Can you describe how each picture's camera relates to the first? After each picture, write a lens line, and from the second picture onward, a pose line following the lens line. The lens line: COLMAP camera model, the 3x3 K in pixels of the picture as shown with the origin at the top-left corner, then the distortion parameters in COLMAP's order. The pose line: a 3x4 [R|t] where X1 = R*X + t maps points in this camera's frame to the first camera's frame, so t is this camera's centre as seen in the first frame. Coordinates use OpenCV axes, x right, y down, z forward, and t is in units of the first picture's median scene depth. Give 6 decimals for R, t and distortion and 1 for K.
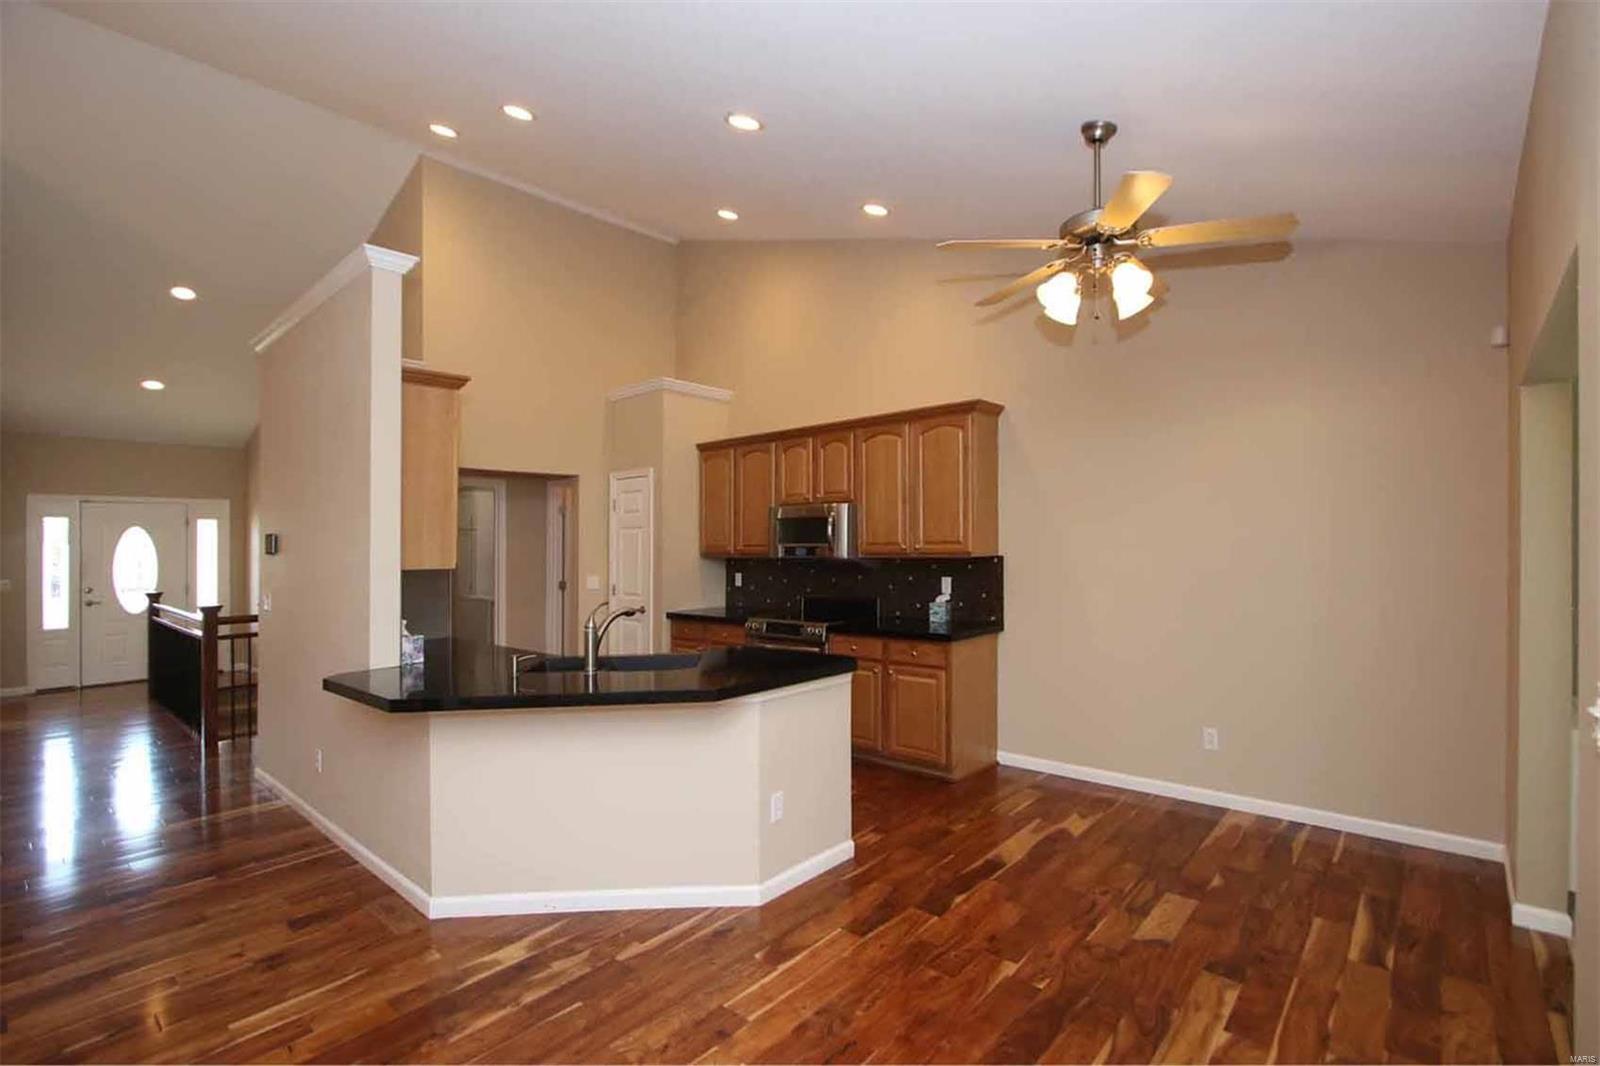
lens RADIAL K [[729.5, 0, 789.2], [0, 729.5, 522.6], [0, 0, 1]] dist [-0.005591, -0.000257]
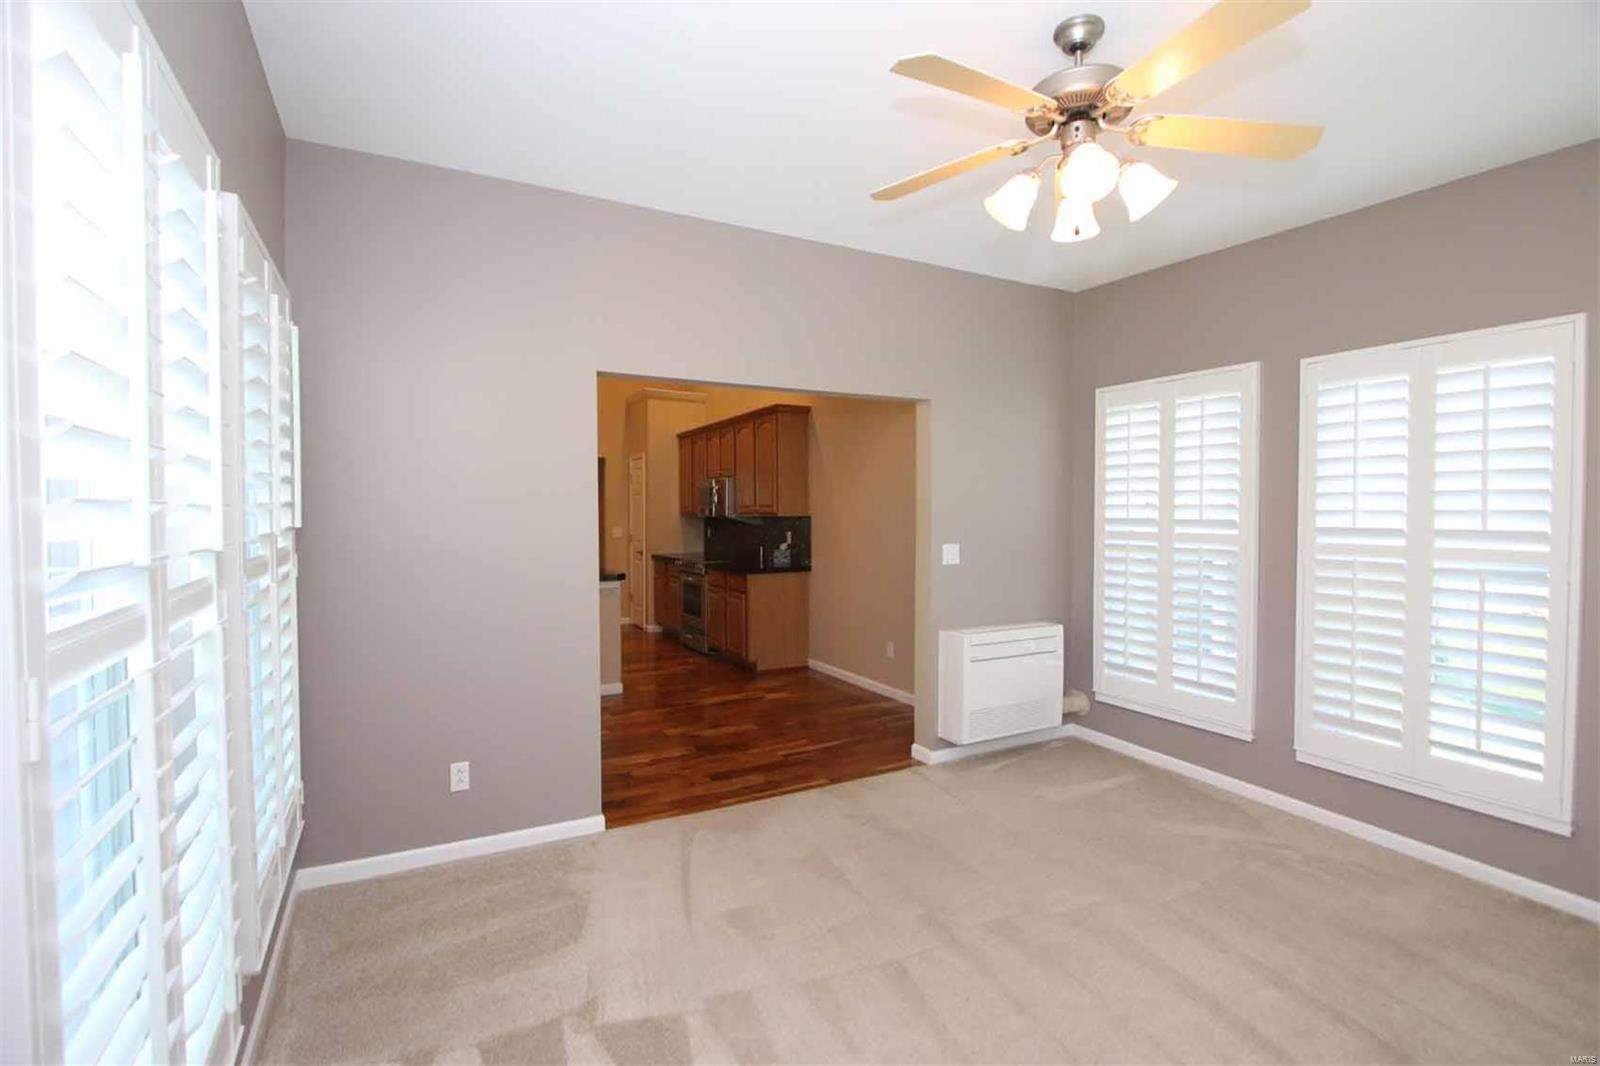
lens RADIAL K [[729.5, 0, 789.2], [0, 729.5, 522.6], [0, 0, 1]] dist [-0.005591, -0.000257]
pose [[0.935798, 0.017658, -0.352094, 0.973270], [-0.001225, 0.998902, 0.046841, -0.009793], [0.352534, -0.043402, 0.934792, -0.388240]]
